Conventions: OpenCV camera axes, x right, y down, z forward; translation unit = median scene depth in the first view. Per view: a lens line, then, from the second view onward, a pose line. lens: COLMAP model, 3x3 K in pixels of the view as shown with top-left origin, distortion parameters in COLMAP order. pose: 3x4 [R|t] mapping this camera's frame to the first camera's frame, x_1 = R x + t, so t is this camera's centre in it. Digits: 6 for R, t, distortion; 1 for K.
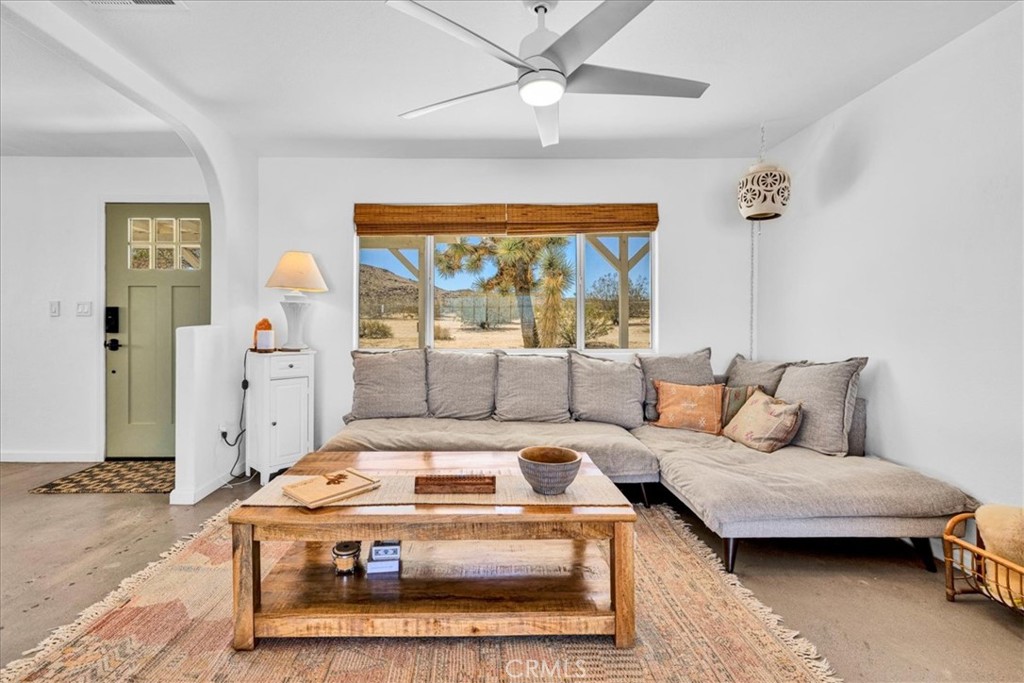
lens RADIAL K [[475.7, 0, 478.7], [0, 475.7, 321.1], [0, 0, 1]] dist [-0.002861, -0.000528]
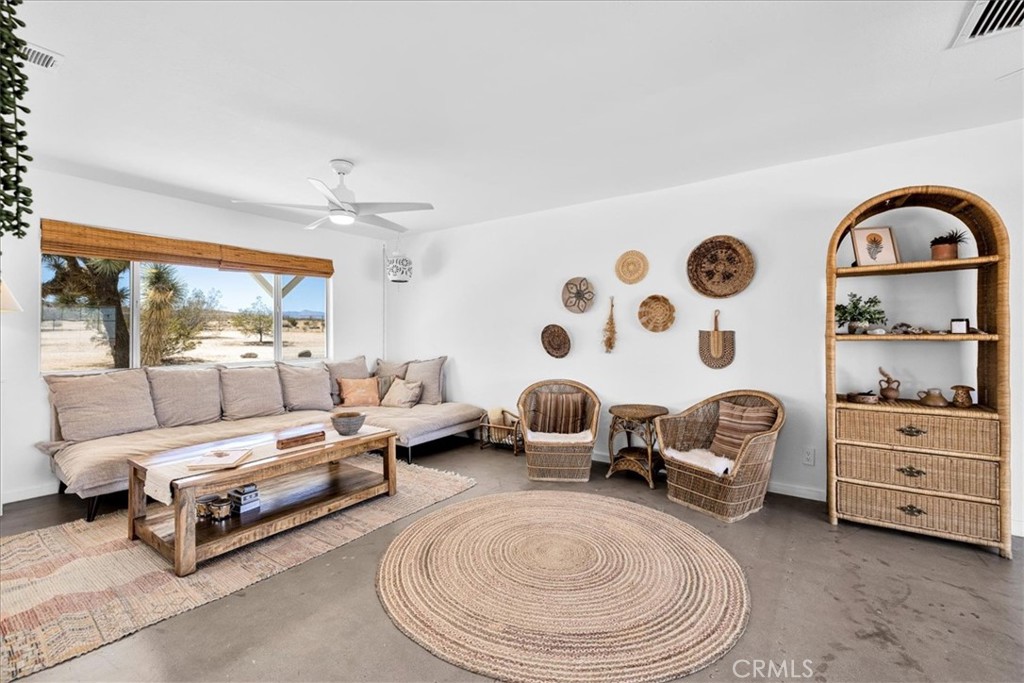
lens RADIAL K [[442.3, 0, 507.2], [0, 442.3, 336.3], [0, 0, 1]] dist [-0.002841, -0.000180]
pose [[0.578015, -0.009124, 0.815975, -0.490964], [0.002225, 0.999951, 0.009605, -0.023811], [-0.816023, -0.003736, 0.578007, -0.277864]]
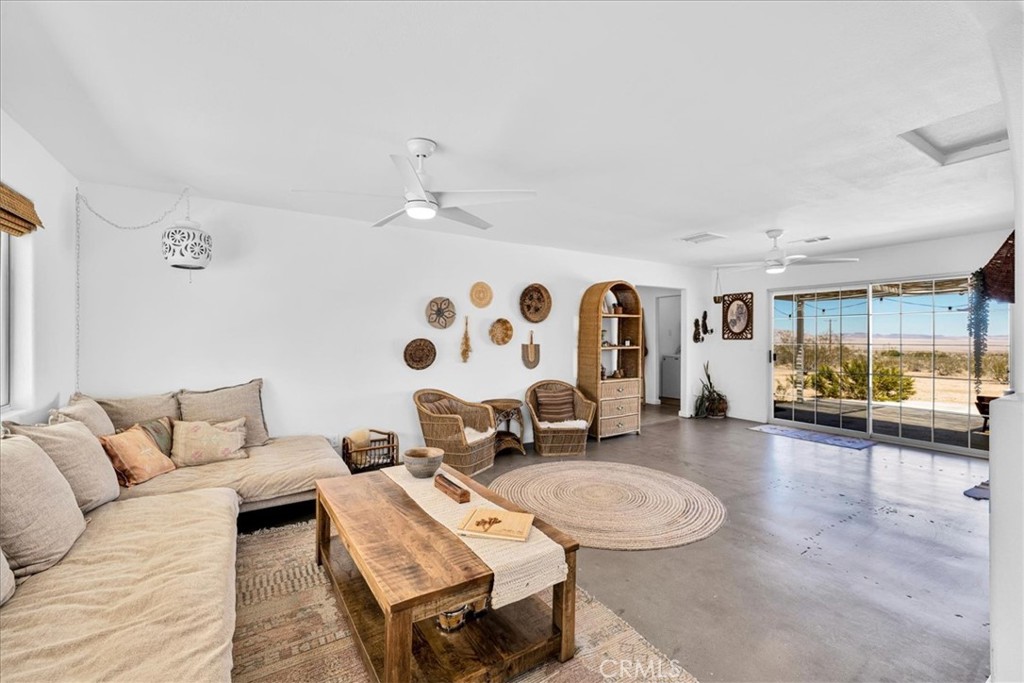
lens RADIAL K [[442.3, 0, 507.2], [0, 442.3, 336.3], [0, 0, 1]] dist [-0.002841, -0.000180]
pose [[-0.540303, -0.004619, 0.841458, -0.658132], [-0.008135, 0.999967, 0.000266, -0.053692], [-0.841431, -0.006702, -0.540323, 0.848927]]
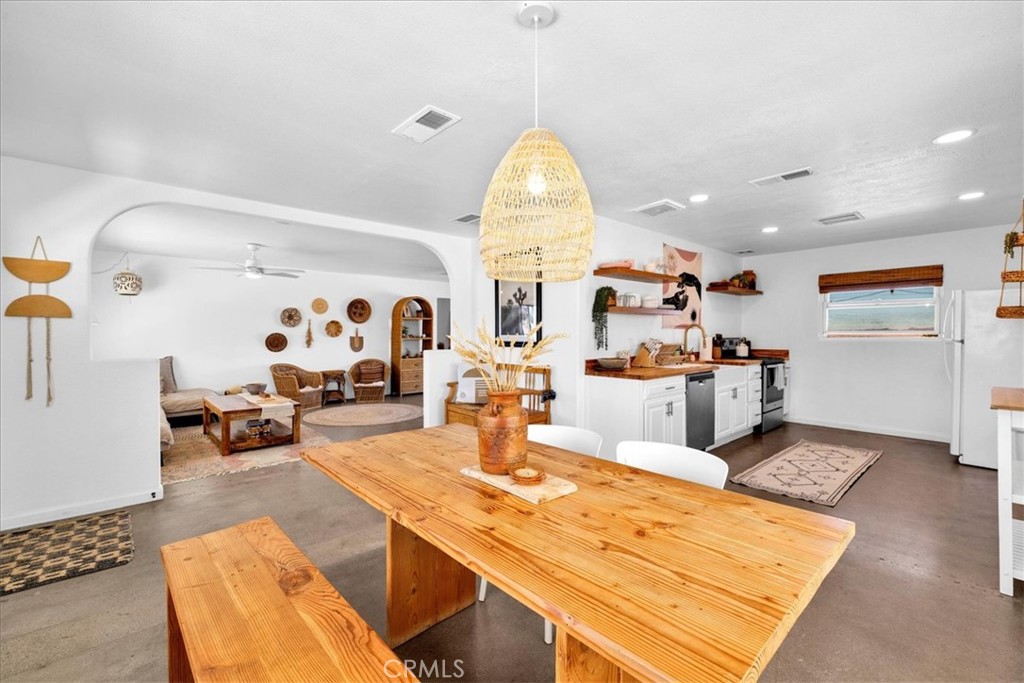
lens RADIAL K [[442.3, 0, 507.2], [0, 442.3, 336.3], [0, 0, 1]] dist [-0.002841, -0.000180]
pose [[-0.662497, -0.010058, 0.748997, -1.837964], [-0.005232, 0.999948, 0.008800, -0.053640], [-0.749046, 0.001911, -0.662515, 0.952026]]
